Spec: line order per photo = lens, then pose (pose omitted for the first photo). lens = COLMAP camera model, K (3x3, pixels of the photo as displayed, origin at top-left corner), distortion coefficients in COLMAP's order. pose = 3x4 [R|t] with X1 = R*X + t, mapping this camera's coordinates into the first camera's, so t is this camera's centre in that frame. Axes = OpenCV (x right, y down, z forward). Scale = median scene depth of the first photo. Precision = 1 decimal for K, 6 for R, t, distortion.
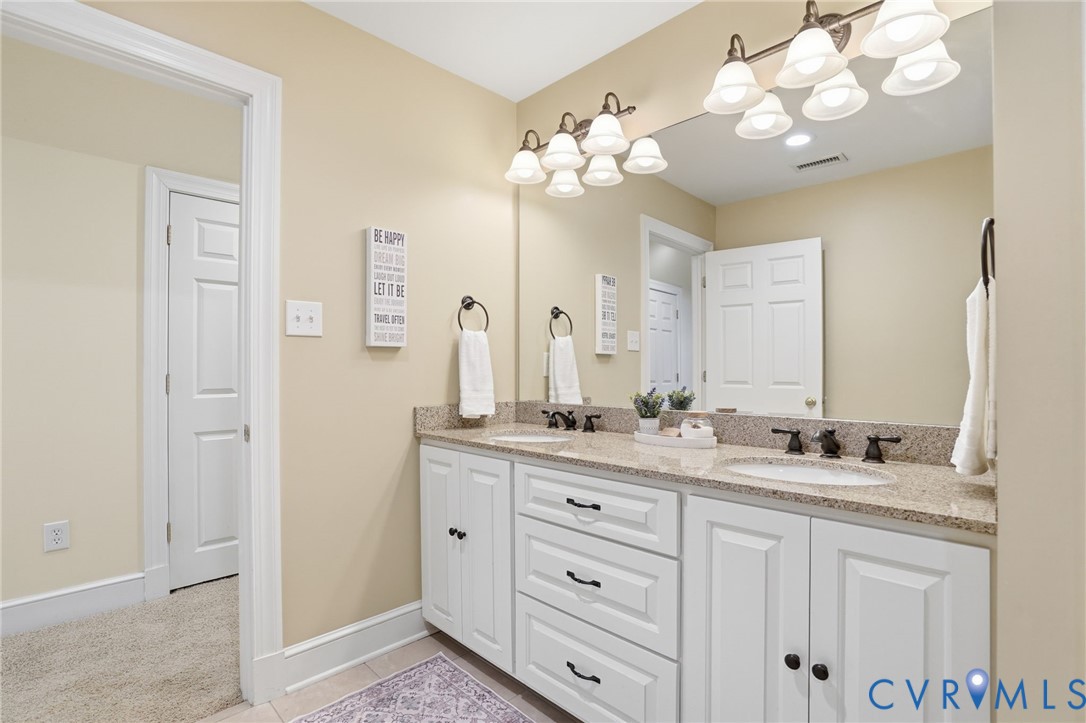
lens RADIAL K [[515.3, 0, 546.2], [0, 515.3, 368.7], [0, 0, 1]] dist [-0.043272, 0.012539]
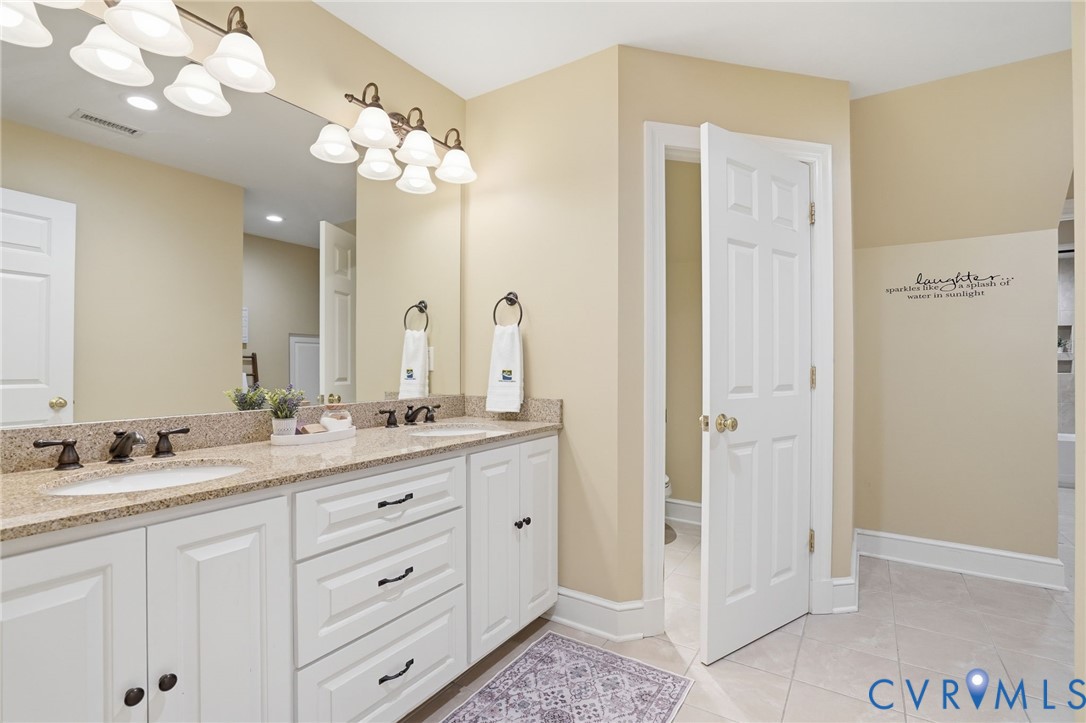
lens RADIAL K [[515.3, 0, 546.6], [0, 515.3, 360.2], [0, 0, 1]] dist [-0.043272, 0.012539]
pose [[-0.232052, 0.010885, 0.972642, -0.851716], [-0.004996, 0.999911, -0.012382, 0.004019], [-0.972691, -0.007733, -0.231977, 0.844839]]
